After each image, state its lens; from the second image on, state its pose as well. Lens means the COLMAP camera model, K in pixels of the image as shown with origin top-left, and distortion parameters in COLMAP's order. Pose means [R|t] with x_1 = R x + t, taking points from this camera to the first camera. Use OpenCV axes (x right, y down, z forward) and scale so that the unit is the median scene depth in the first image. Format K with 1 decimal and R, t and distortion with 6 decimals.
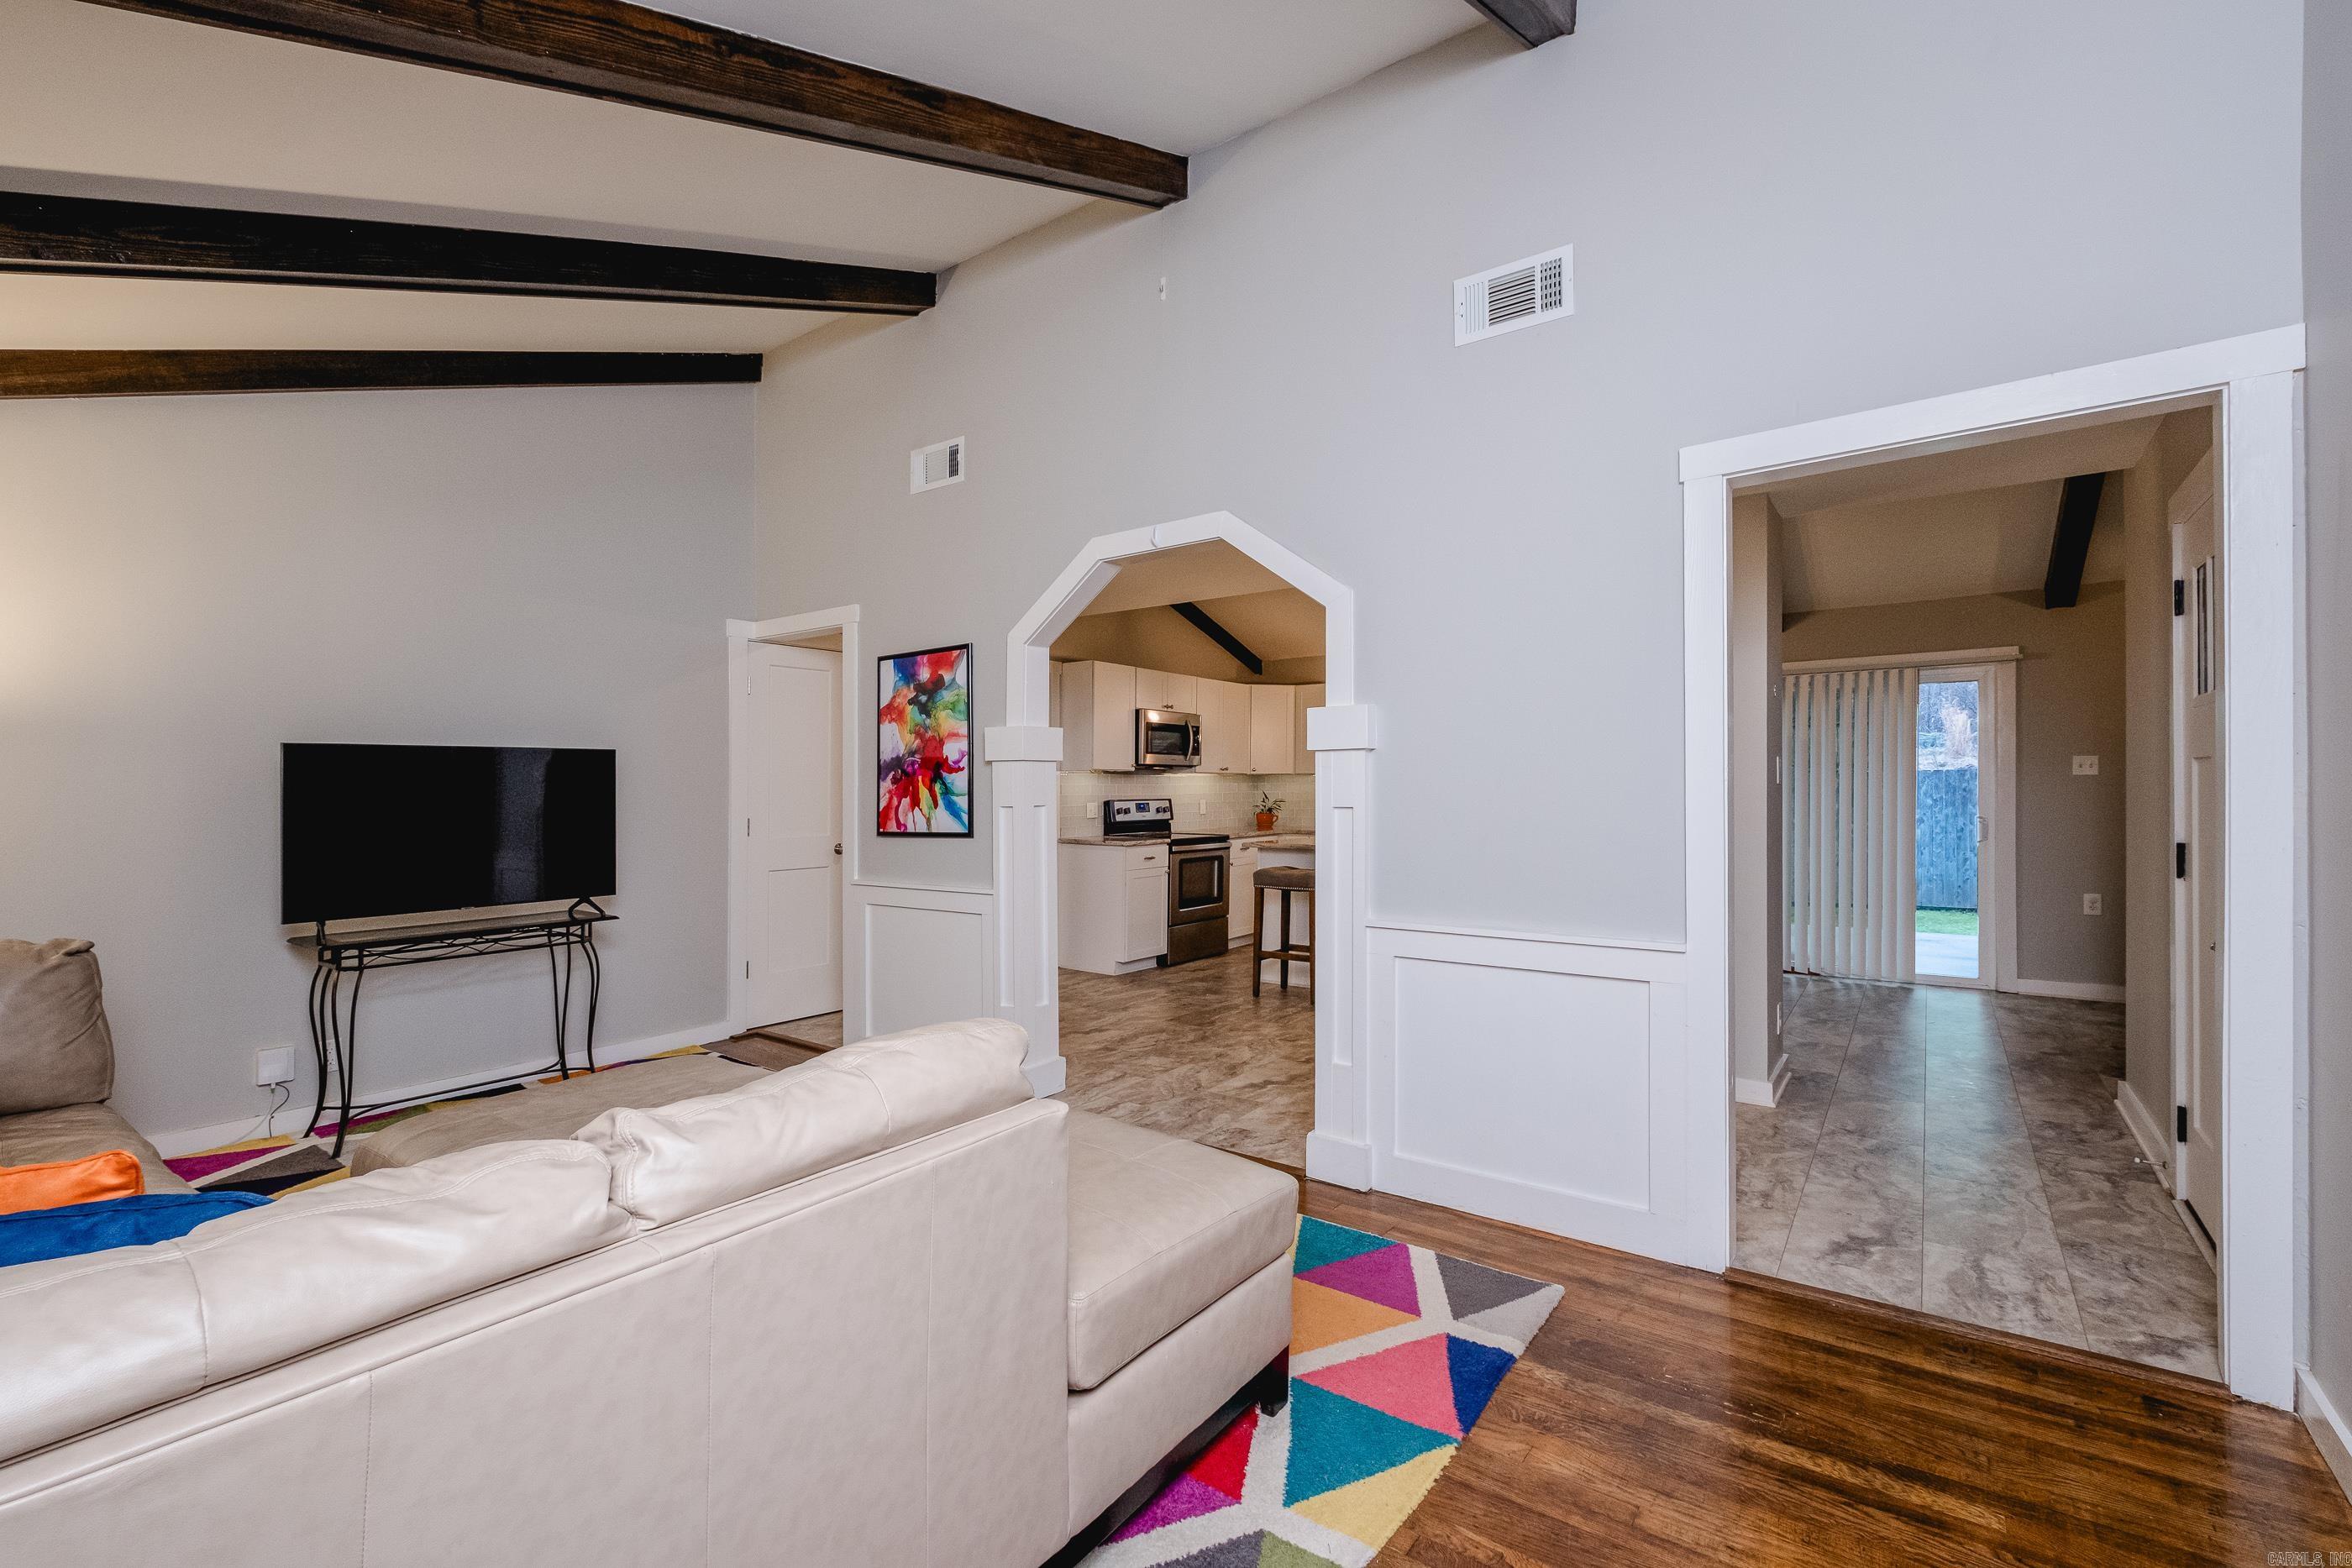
lens RADIAL K [[1002.3, 0, 1180.7], [0, 1002.3, 809.5], [0, 0, 1]] dist [-0.001589, -0.000497]
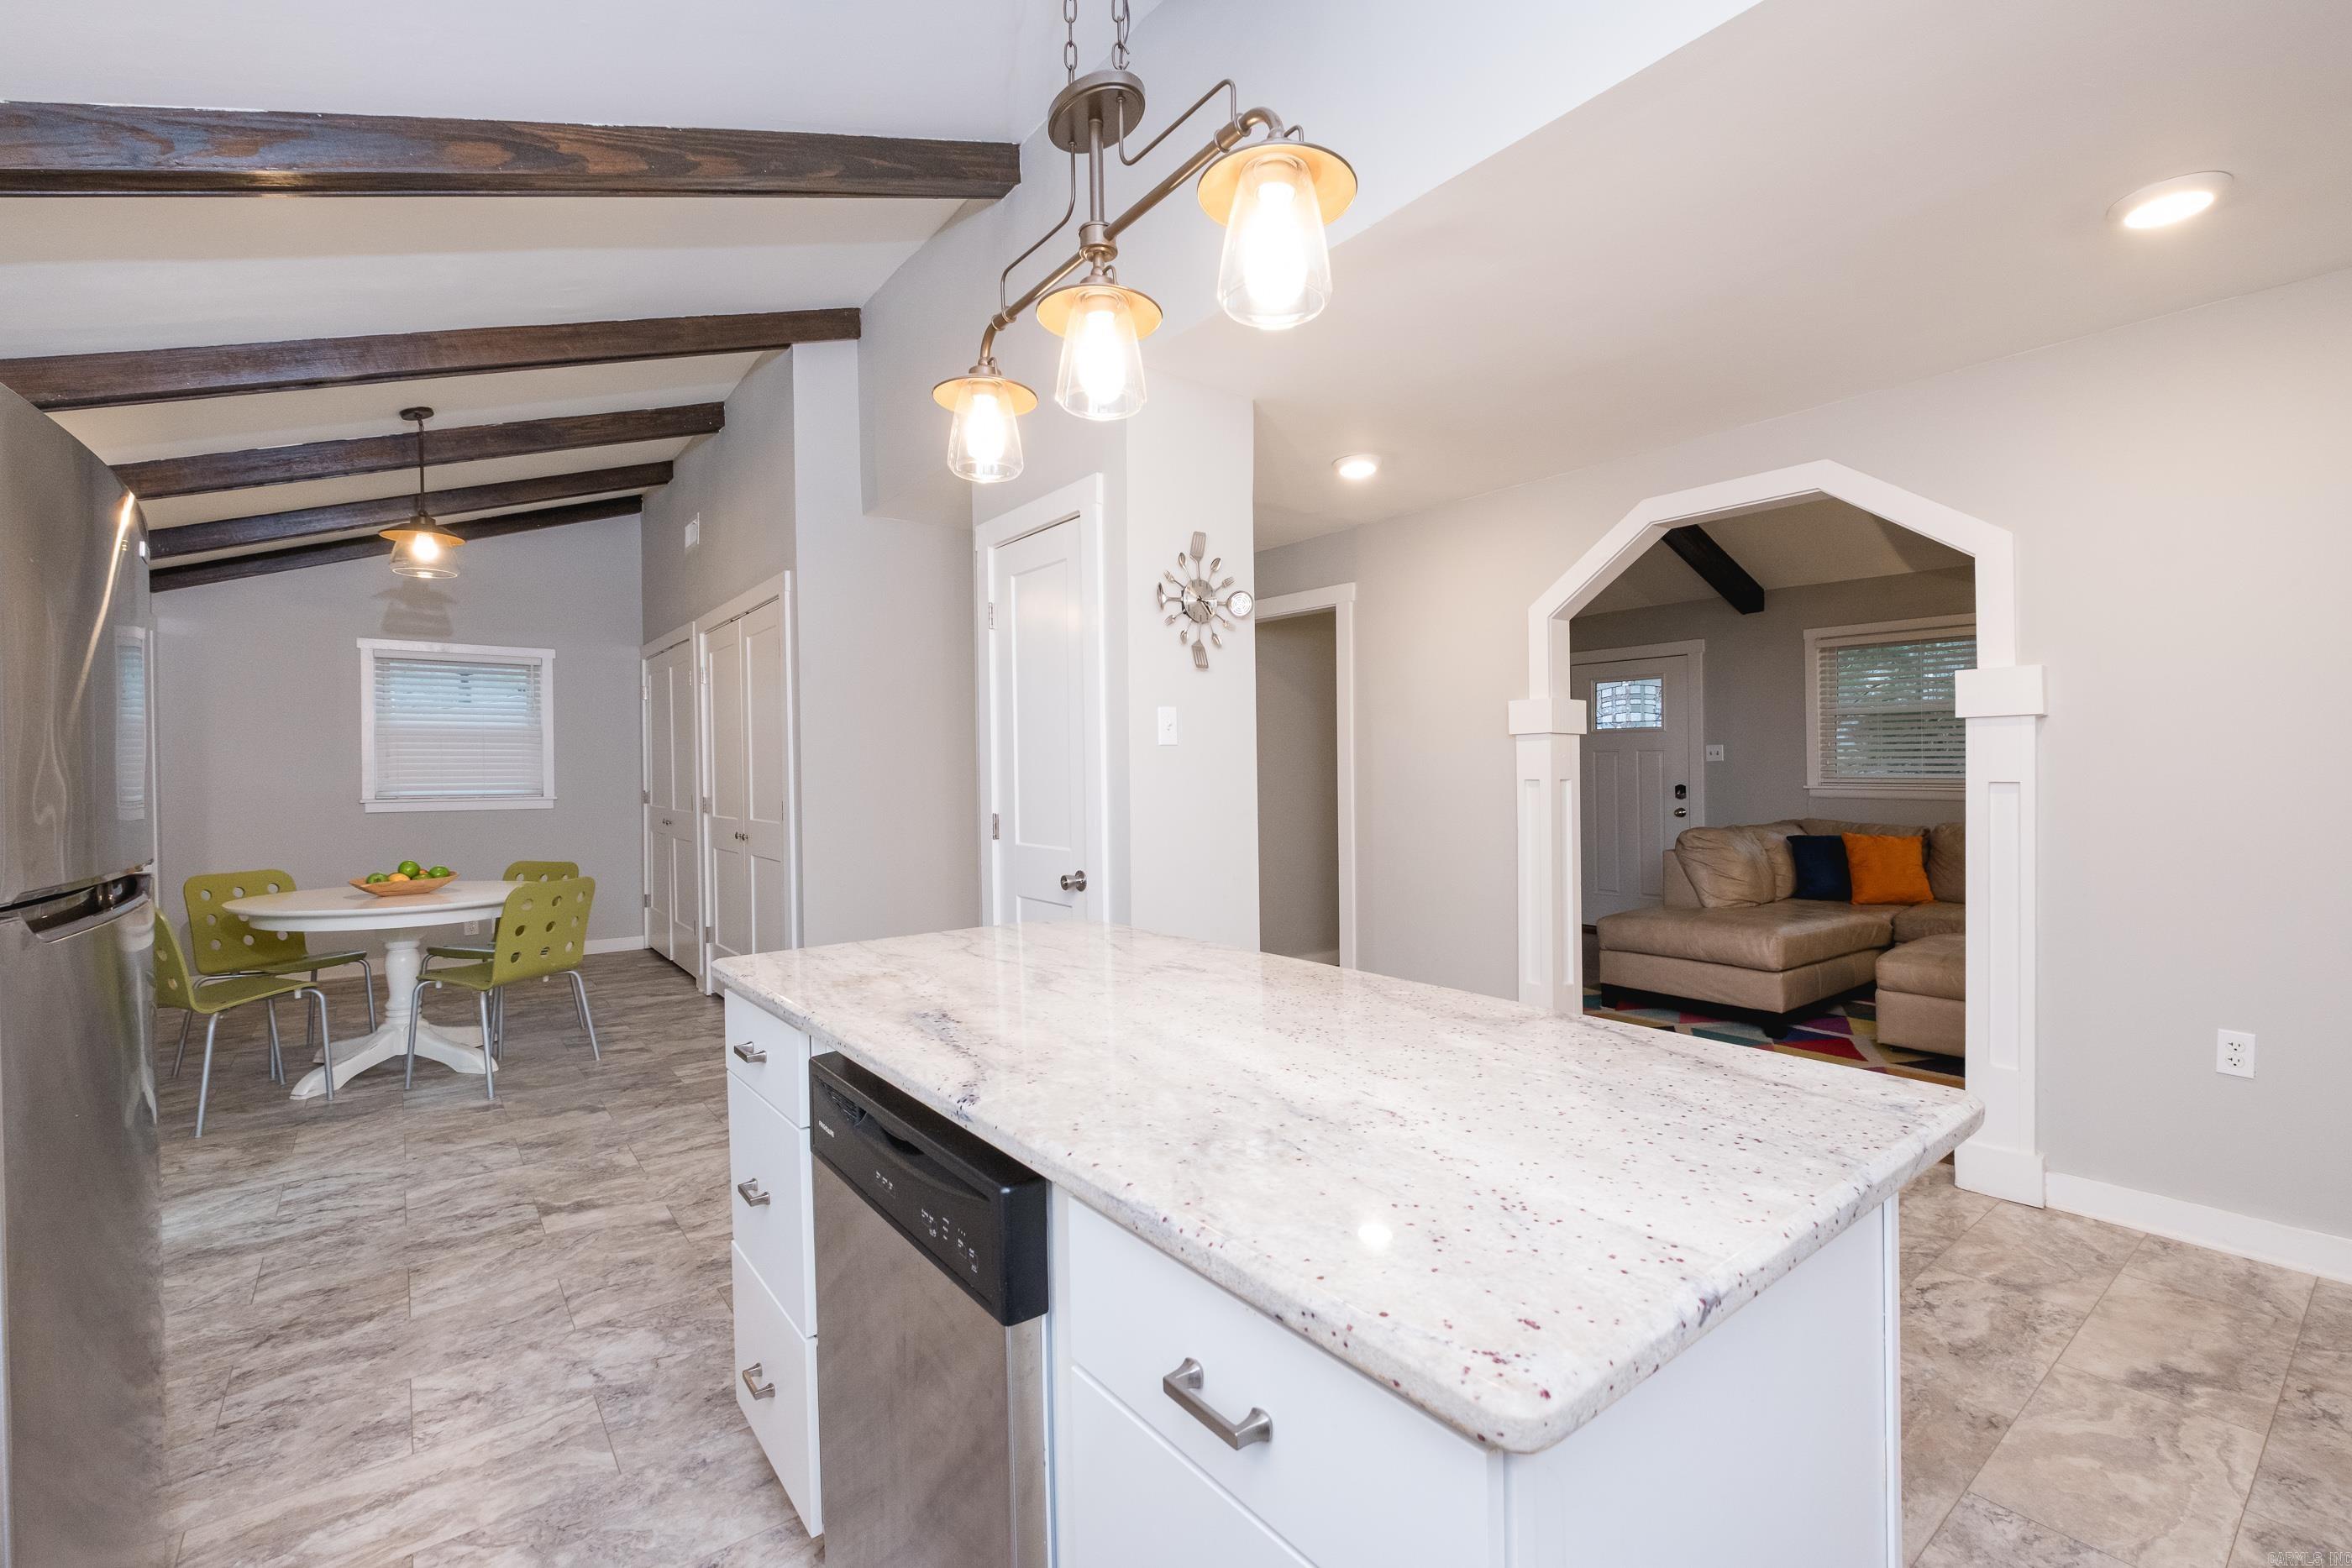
lens RADIAL K [[1019.3, 0, 1184.3], [0, 1019.3, 784.2], [0, 0, 1]] dist [0.003111, -0.000588]
pose [[-0.963922, 0.012249, 0.265903, 0.204344], [0.021633, 0.999241, 0.032392, -0.035692], [-0.265304, 0.036976, -0.963456, 1.752432]]
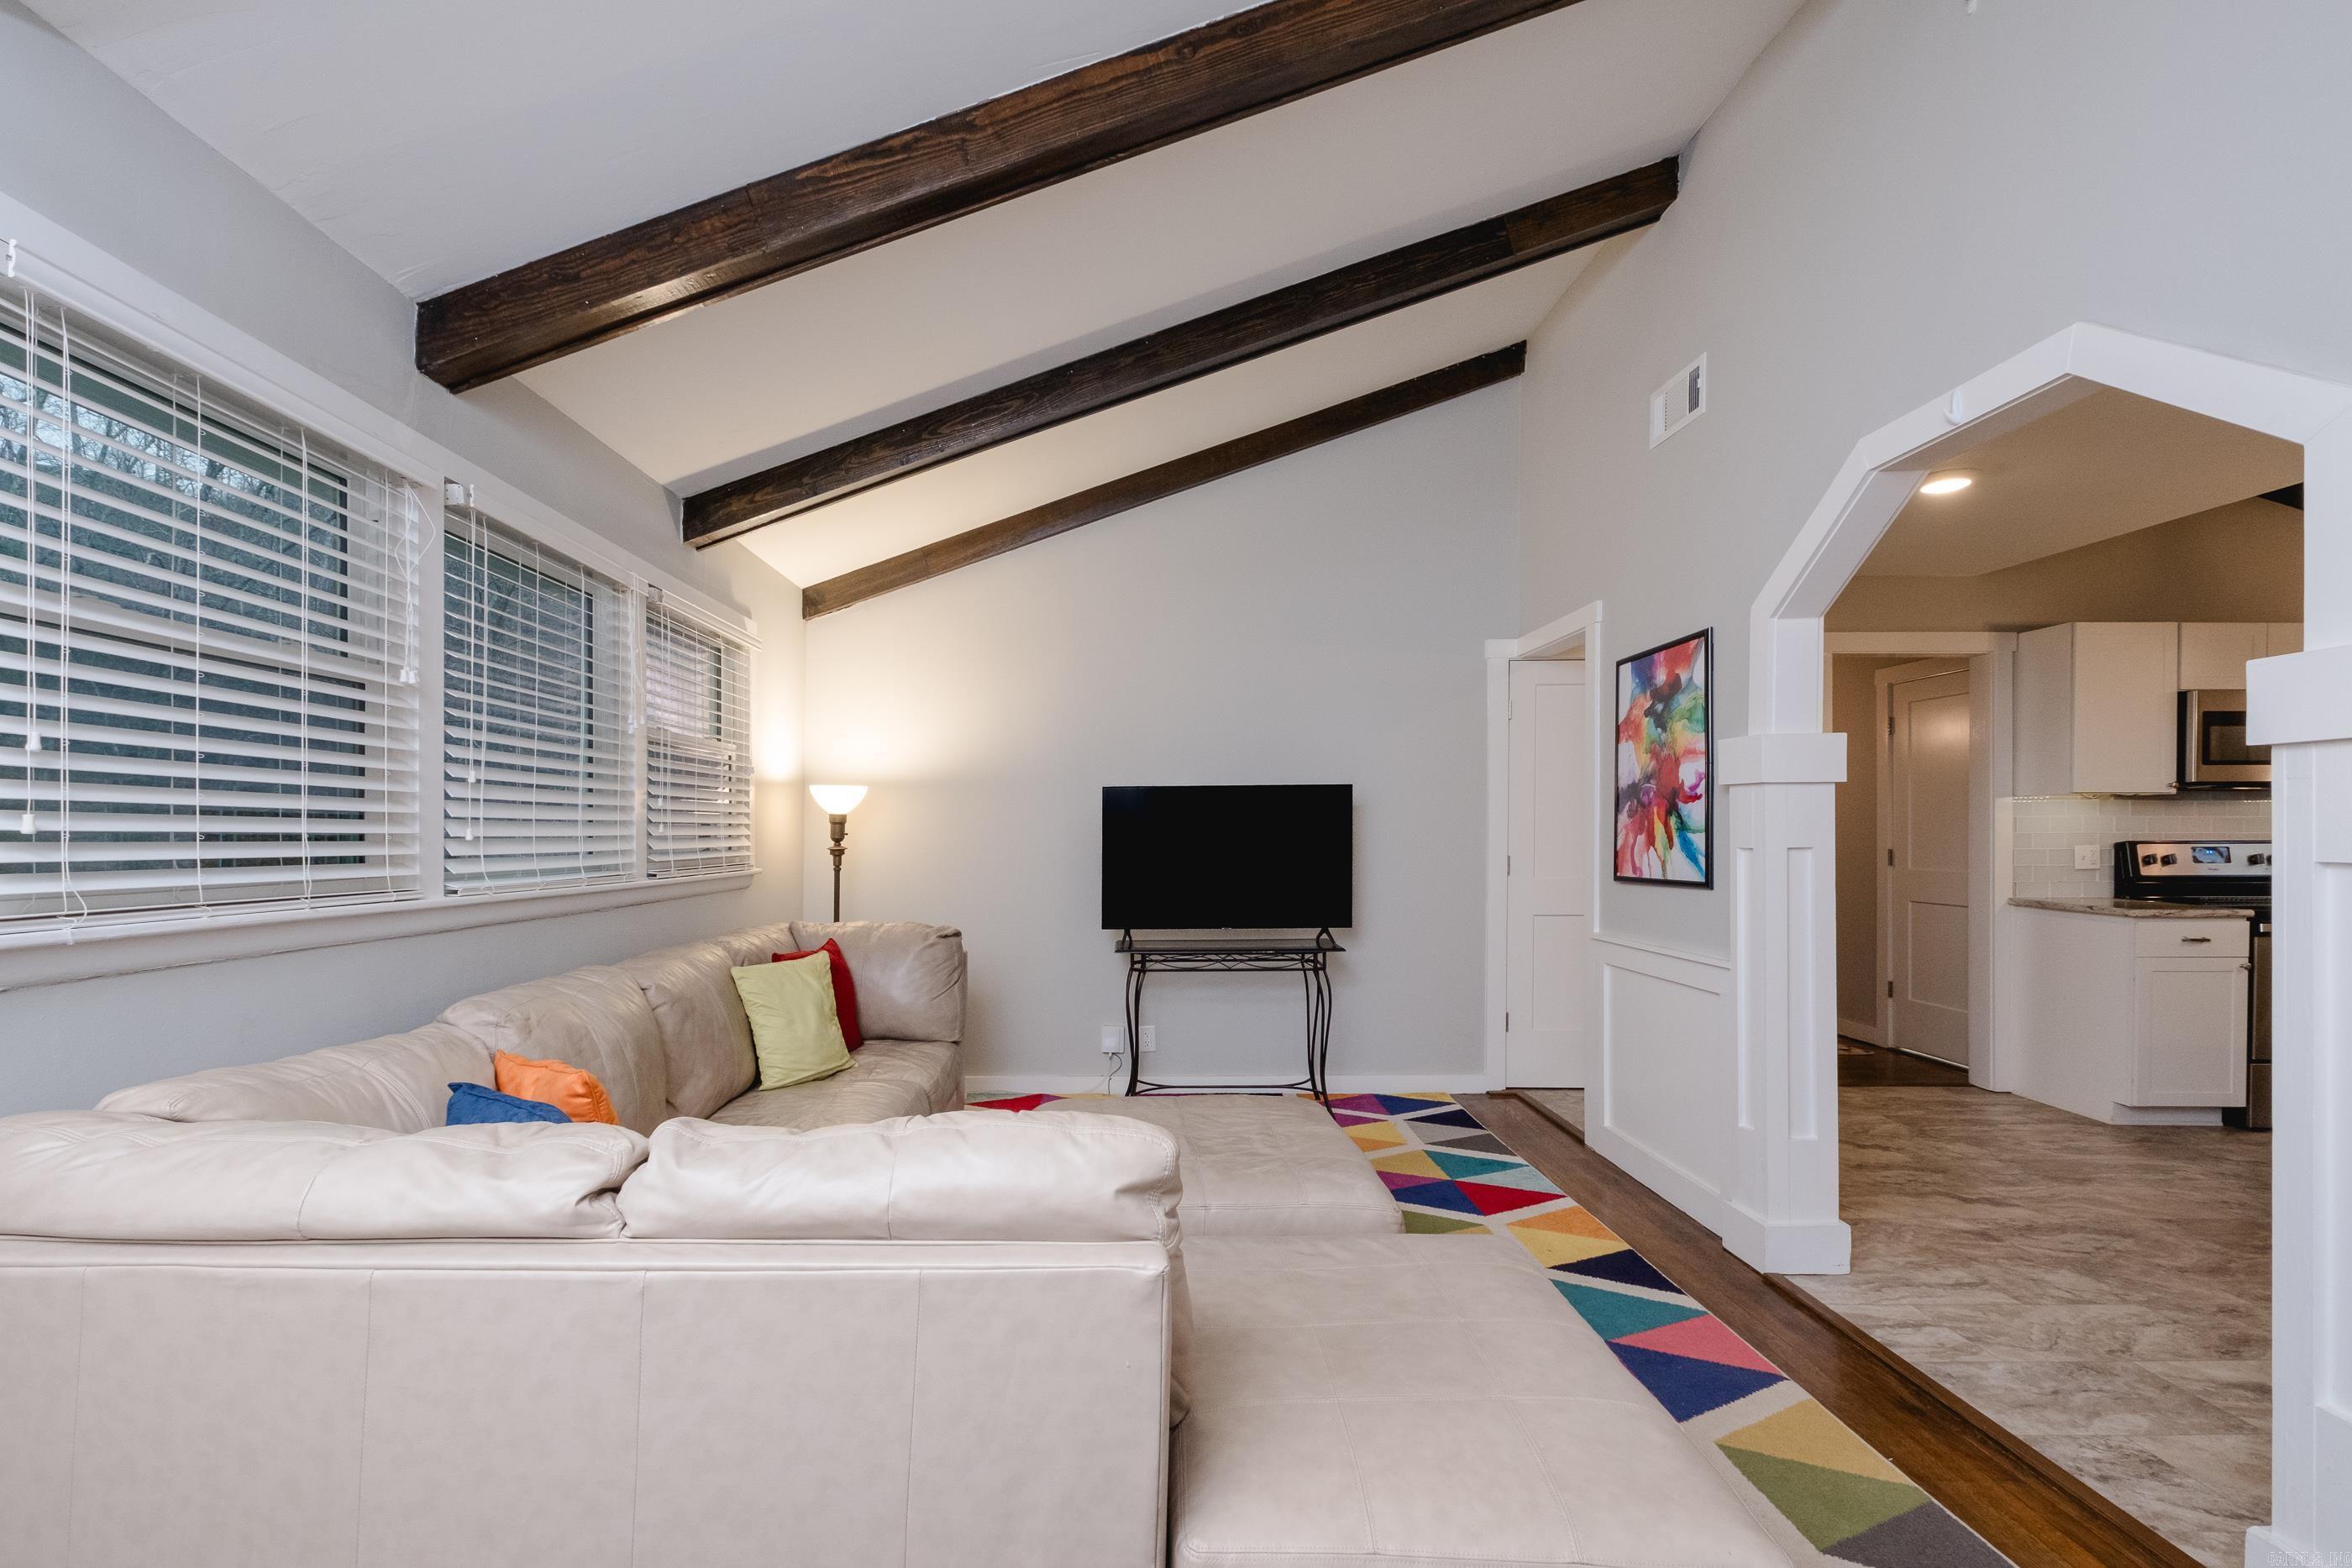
lens RADIAL K [[1056.5, 0, 1121.7], [0, 1056.5, 831.6], [0, 0, 1]] dist [0.002517, -0.000472]
pose [[0.584982, 0.007717, -0.811009, 0.164748], [-0.017461, 0.999843, -0.003081, -0.004464], [0.810858, 0.015963, 0.585025, 0.181481]]
